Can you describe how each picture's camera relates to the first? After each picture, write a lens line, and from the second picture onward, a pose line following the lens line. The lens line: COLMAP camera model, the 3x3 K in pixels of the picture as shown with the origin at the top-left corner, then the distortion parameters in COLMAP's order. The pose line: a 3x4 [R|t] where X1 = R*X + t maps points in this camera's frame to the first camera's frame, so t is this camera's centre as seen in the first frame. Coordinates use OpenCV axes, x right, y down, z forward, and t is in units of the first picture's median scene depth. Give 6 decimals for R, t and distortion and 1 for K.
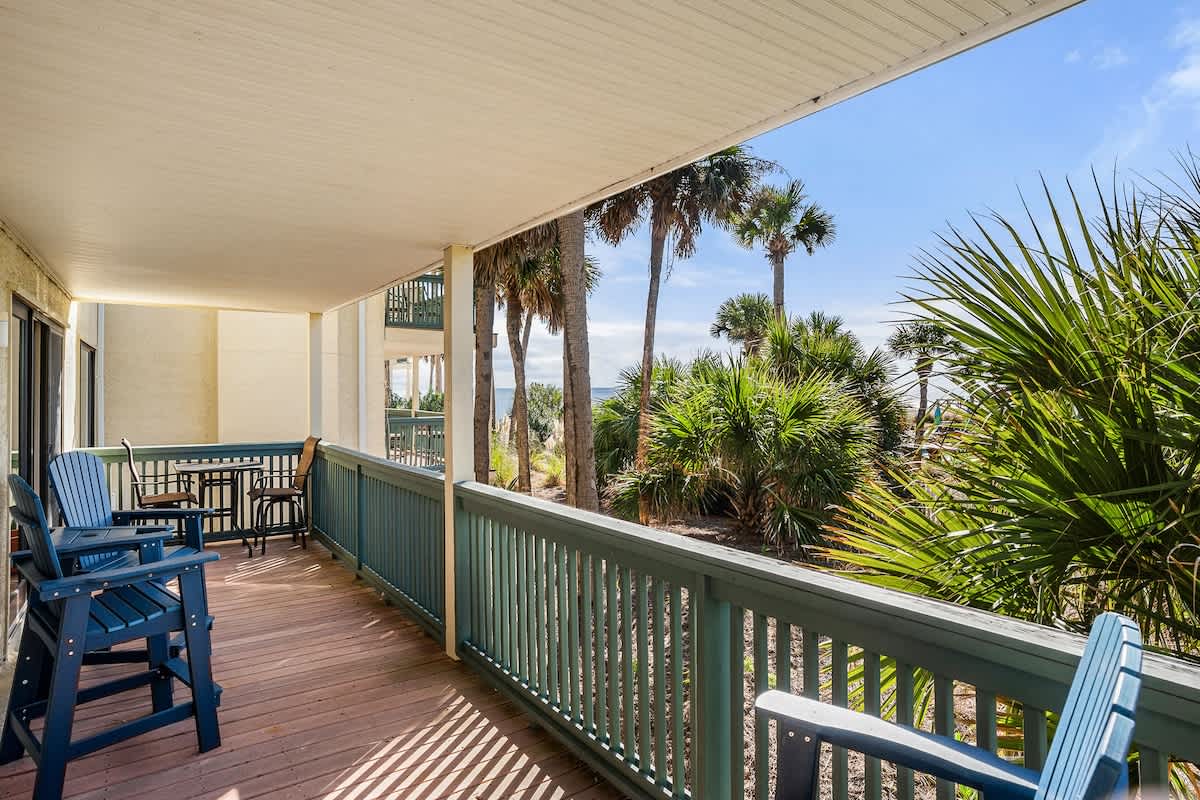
lens RADIAL K [[672.4, 0, 590.3], [0, 672.4, 378.5], [0, 0, 1]] dist [-0.040047, 0.012089]
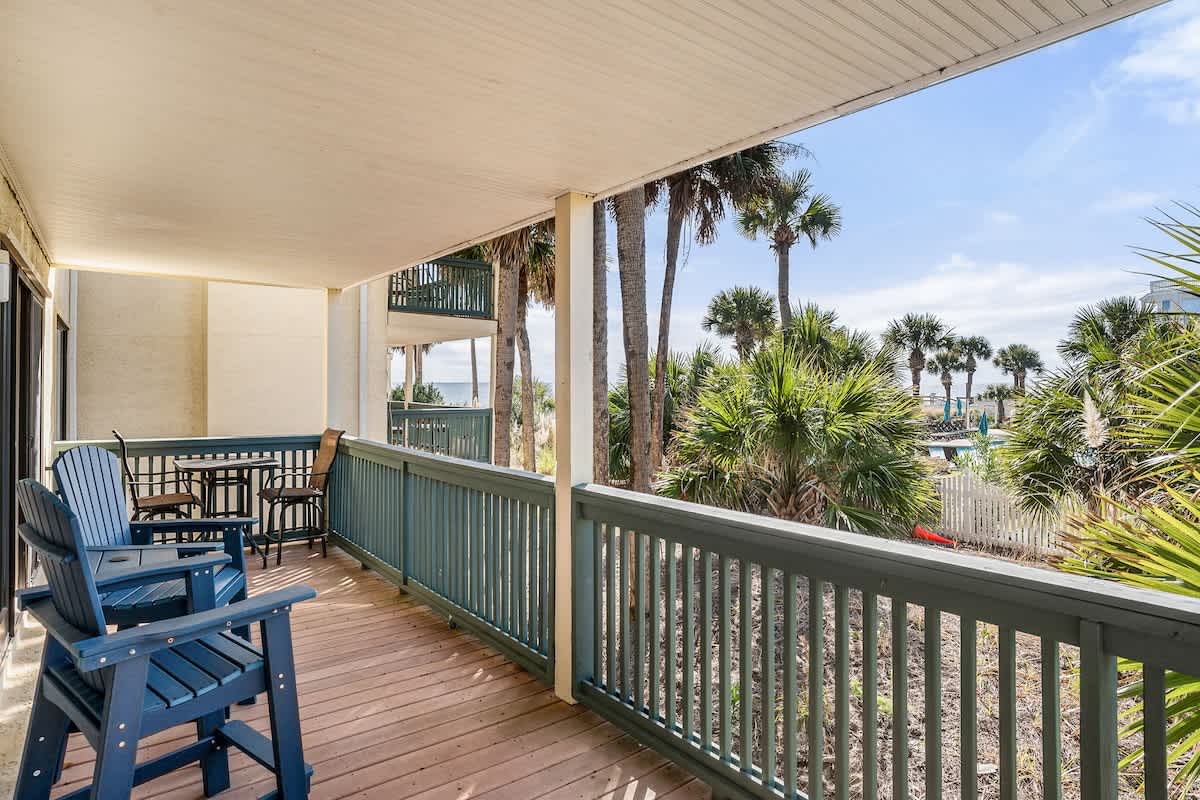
lens RADIAL K [[672.4, 0, 597.2], [0, 672.4, 378.8], [0, 0, 1]] dist [-0.040047, 0.012089]
pose [[0.998235, 0.008754, 0.058745, -0.121667], [-0.009237, 0.999926, 0.007955, 0.011025], [-0.058671, -0.008484, 0.998241, 0.105232]]
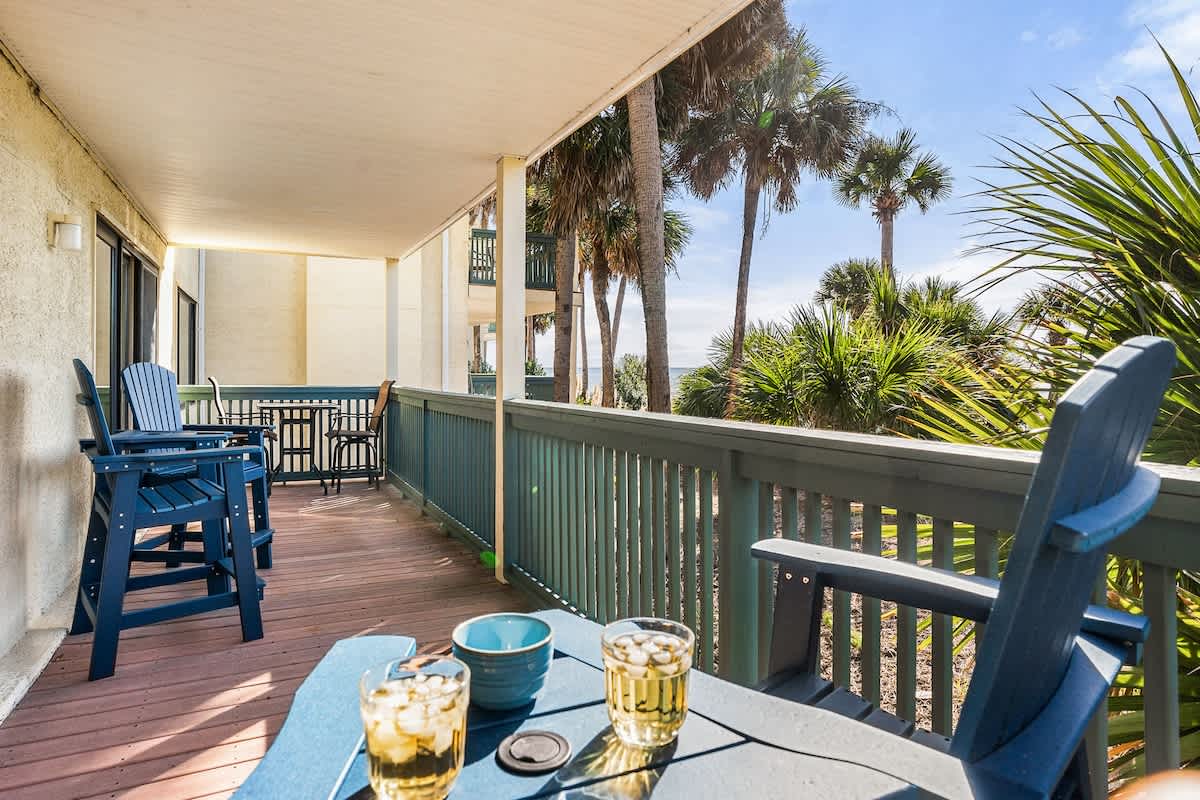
lens RADIAL K [[692.9, 0, 595.1], [0, 692.9, 365.3], [0, 0, 1]] dist [-0.045355, 0.000050]
pose [[0.990483, 0.007709, -0.137419, 0.035487], [-0.006324, 0.999925, 0.010515, 0.051834], [0.137490, -0.009545, 0.990457, 0.015877]]
